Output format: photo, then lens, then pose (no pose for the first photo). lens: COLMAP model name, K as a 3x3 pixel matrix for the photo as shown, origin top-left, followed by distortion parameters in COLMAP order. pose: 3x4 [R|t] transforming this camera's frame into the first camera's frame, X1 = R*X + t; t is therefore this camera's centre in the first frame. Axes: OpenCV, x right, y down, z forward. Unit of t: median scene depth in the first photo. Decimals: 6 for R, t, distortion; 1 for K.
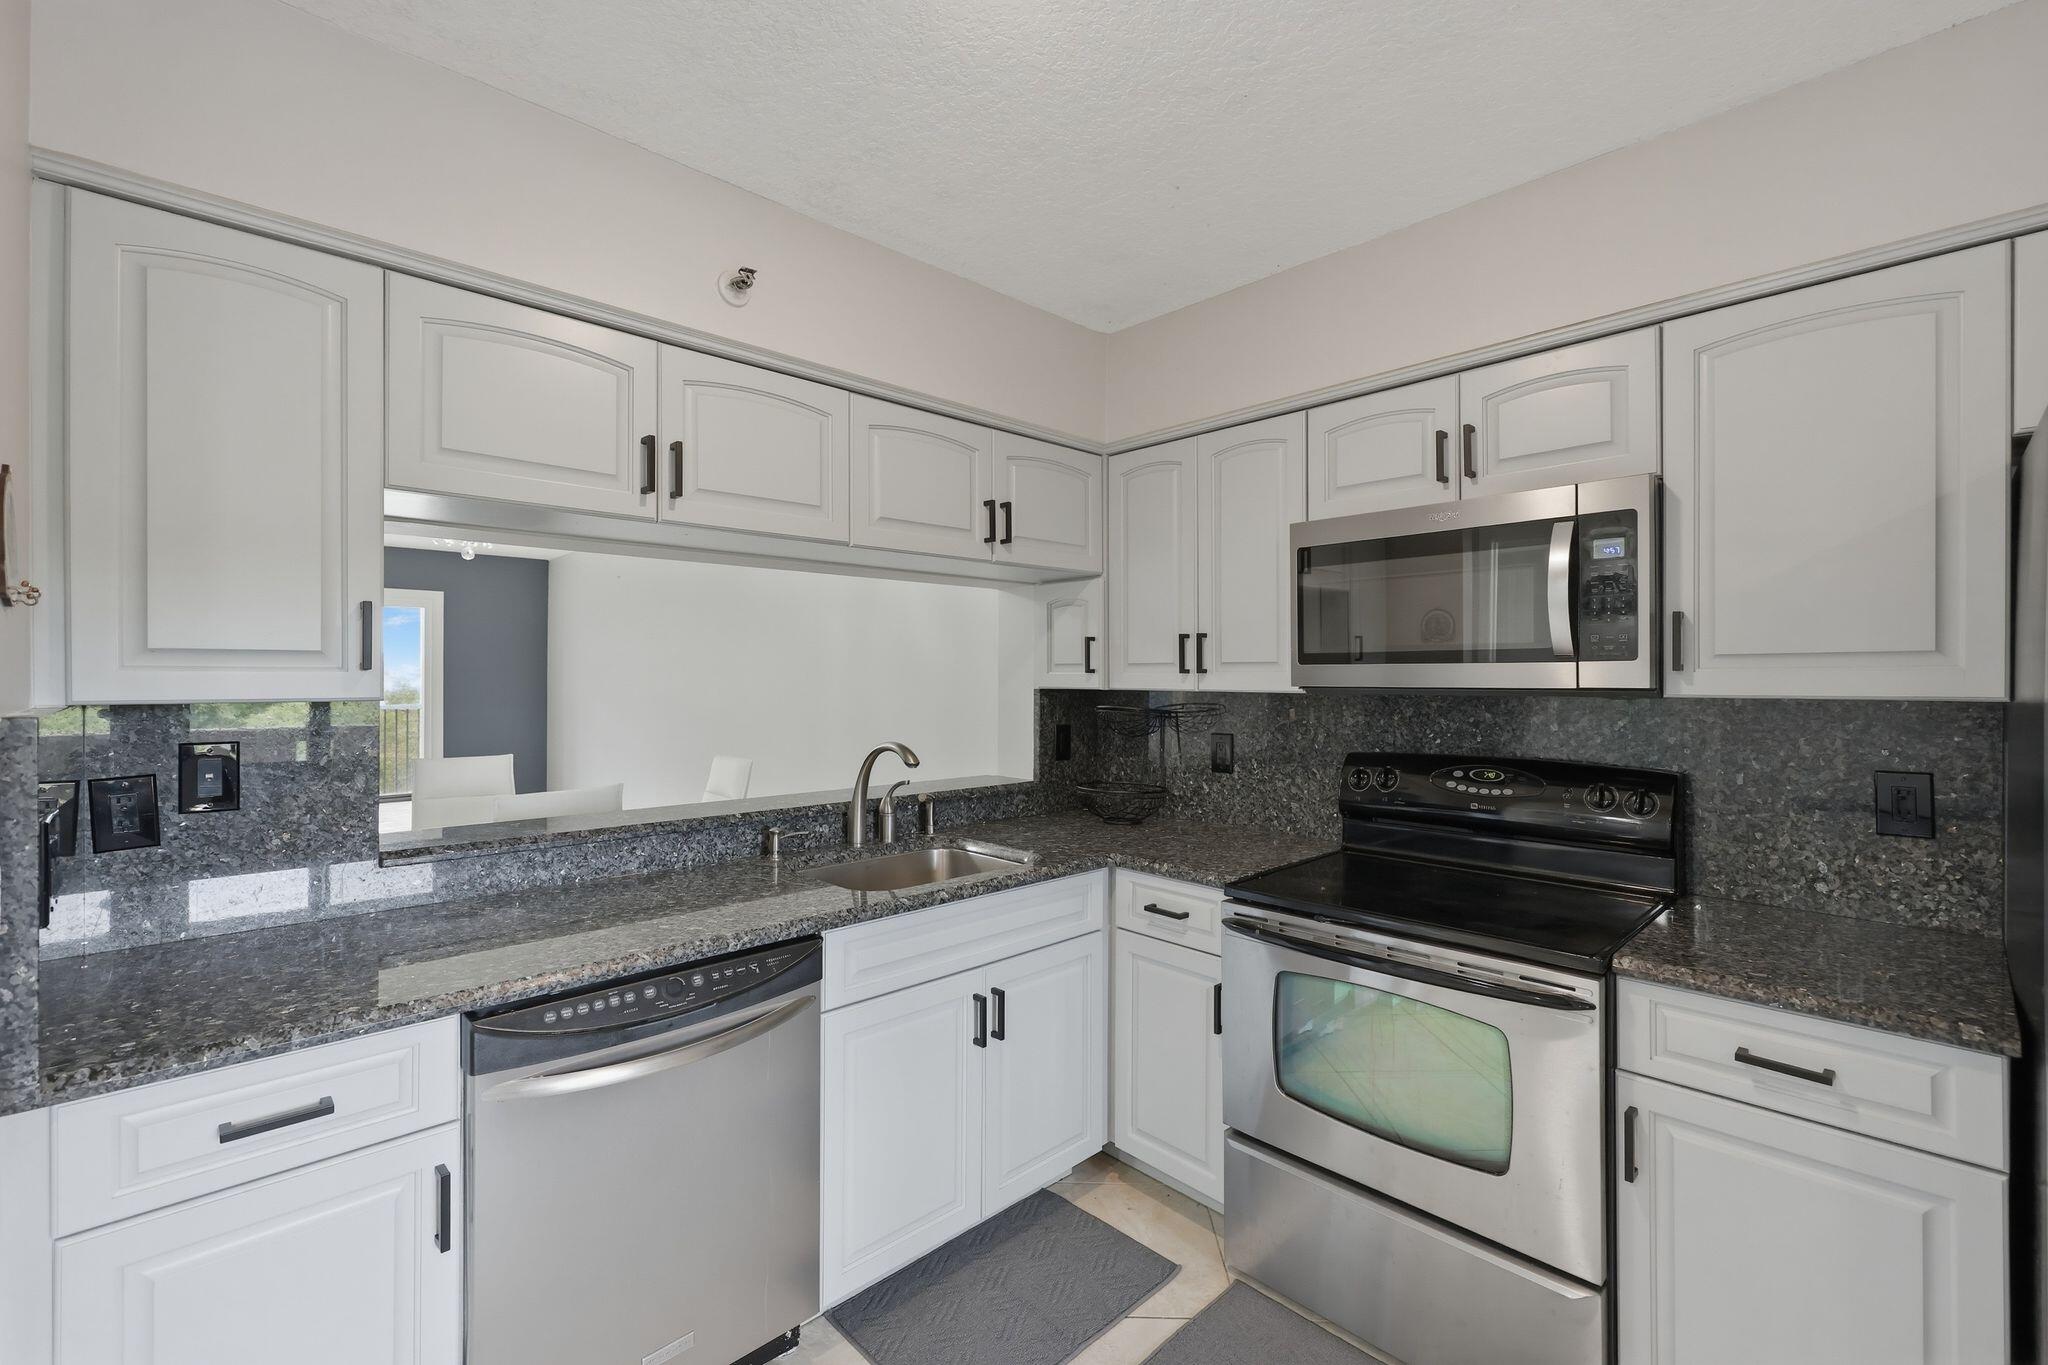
lens RADIAL K [[869.7, 0, 1035.7], [0, 869.7, 672.4], [0, 0, 1]] dist [-0.002379, 0.000254]
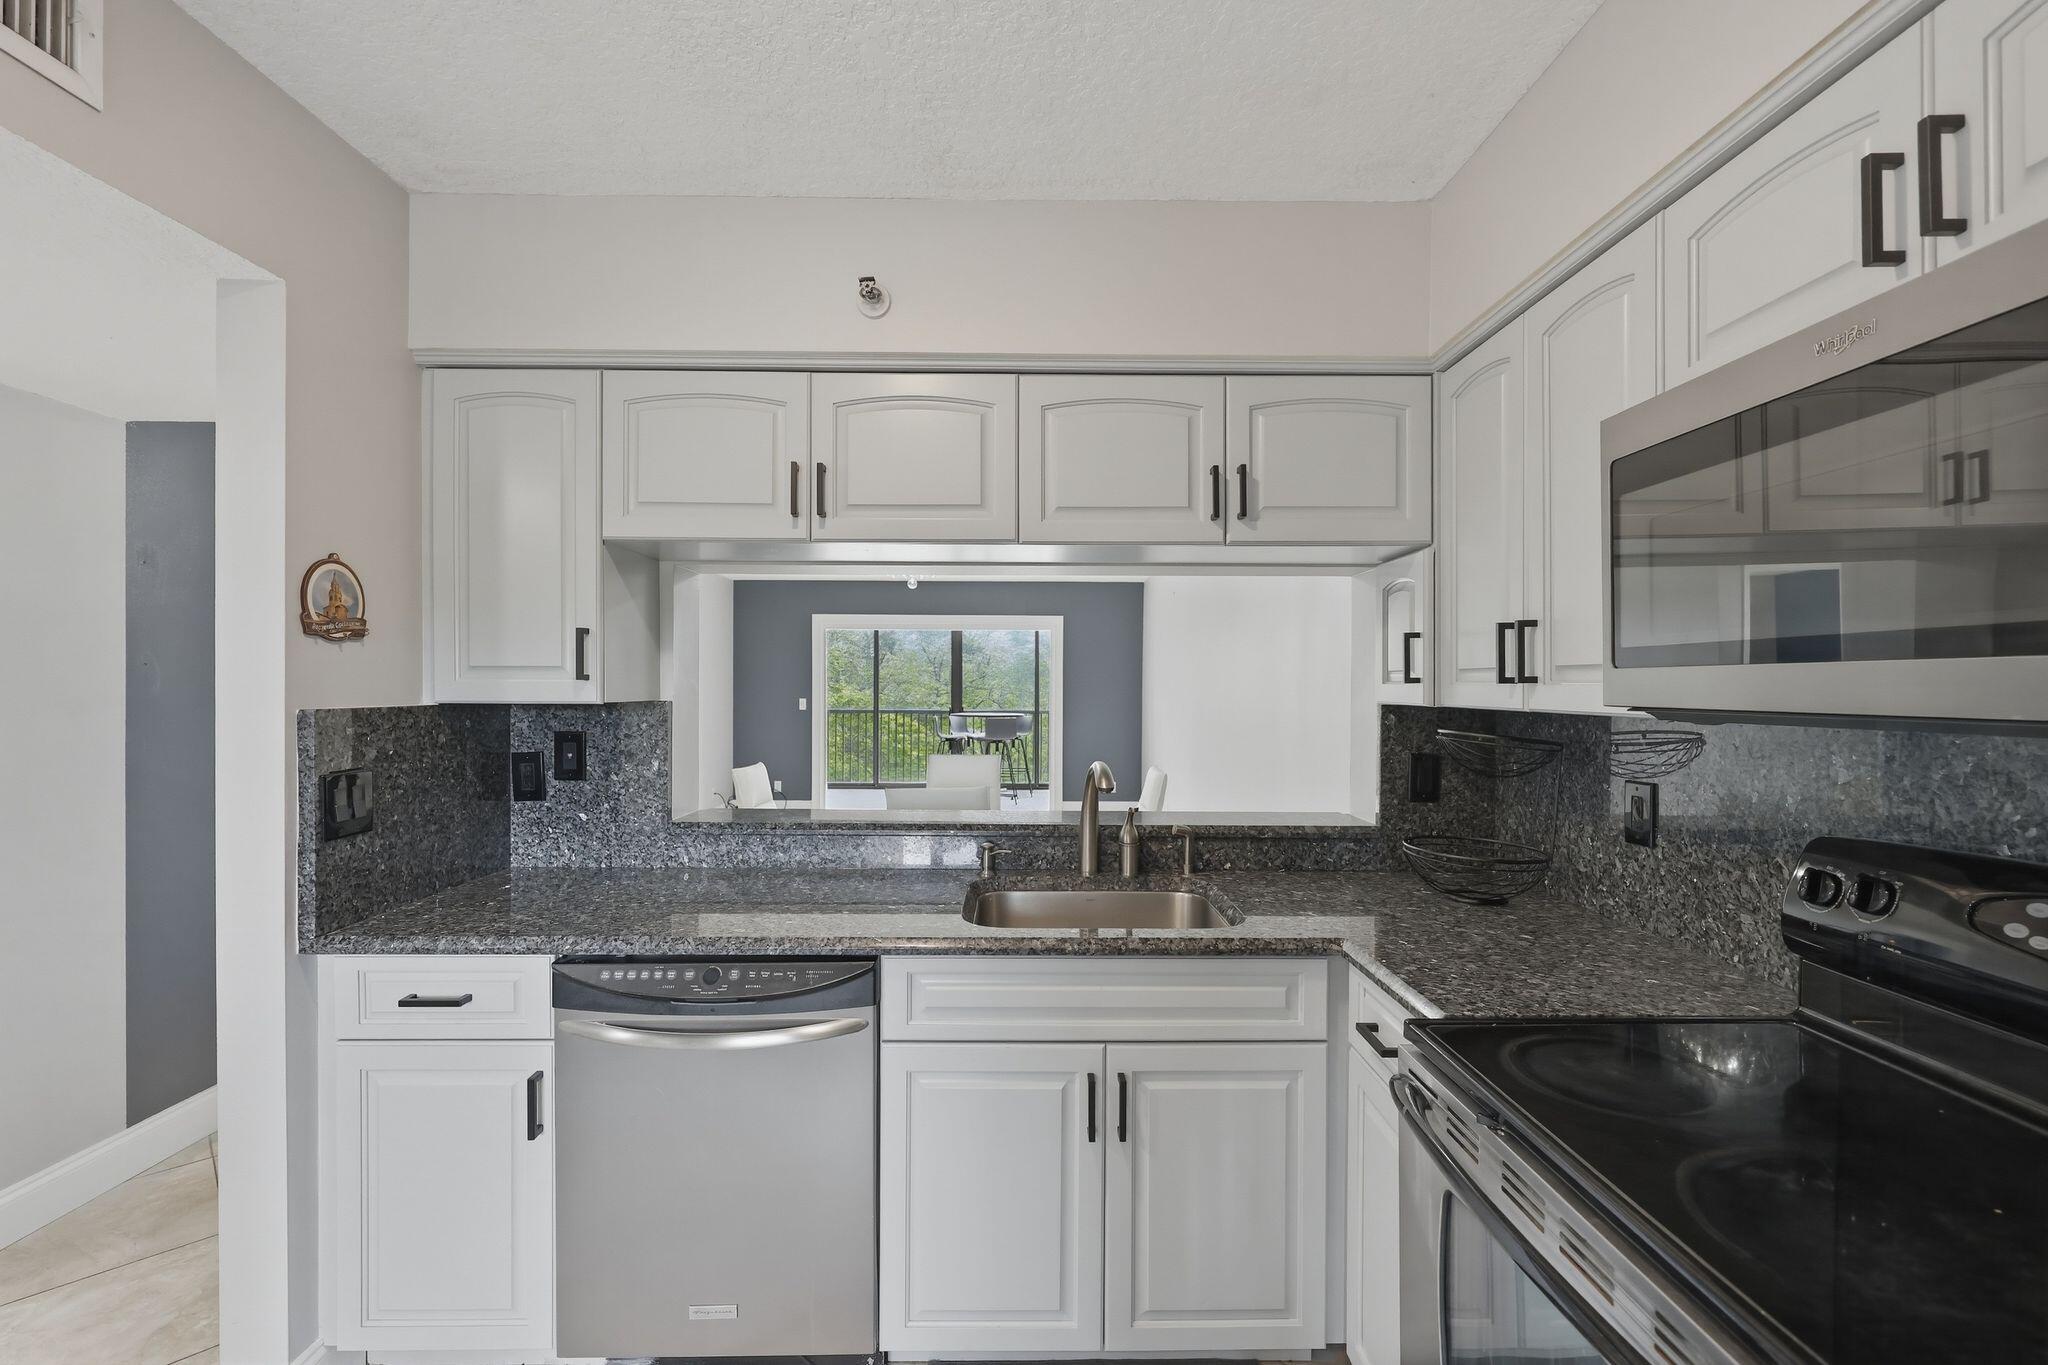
lens RADIAL K [[869.7, 0, 1038.6], [0, 869.7, 693.4], [0, 0, 1]] dist [-0.002379, 0.000254]
pose [[0.732259, 0.007062, -0.680990, 0.600595], [-0.000522, 0.999952, 0.009808, 0.003292], [0.681026, -0.006827, 0.732227, 0.486150]]
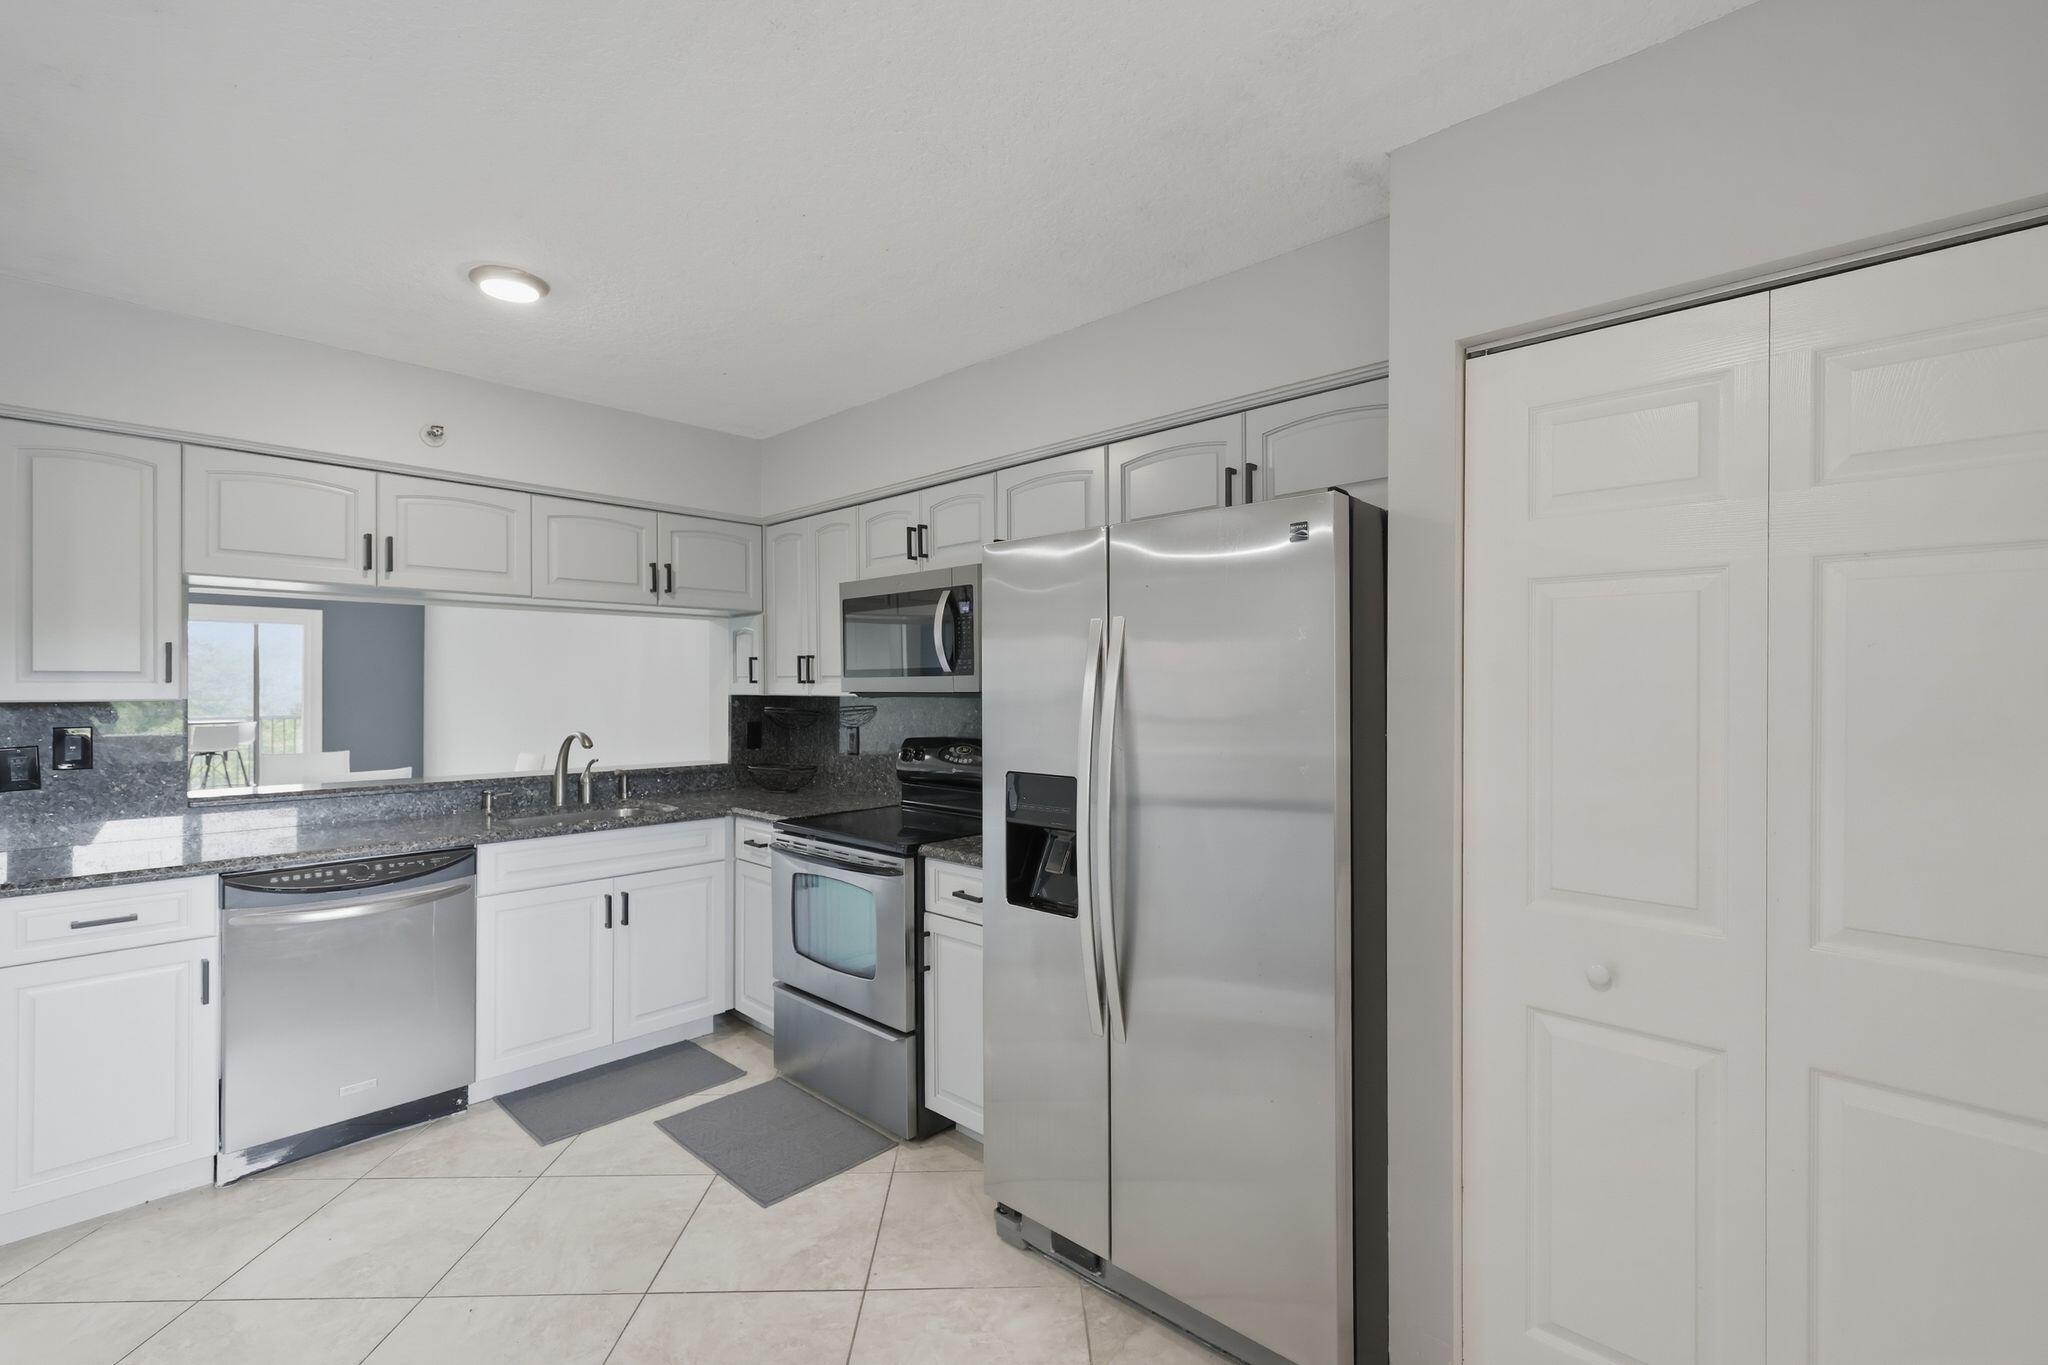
lens RADIAL K [[869.7, 0, 1018.9], [0, 869.7, 680.9], [0, 0, 1]] dist [-0.002379, 0.000254]
pose [[0.998836, -0.003065, 0.048147, 0.771265], [0.003205, 0.999991, -0.002826, 0.003694], [-0.048138, 0.002977, 0.998836, -0.739611]]
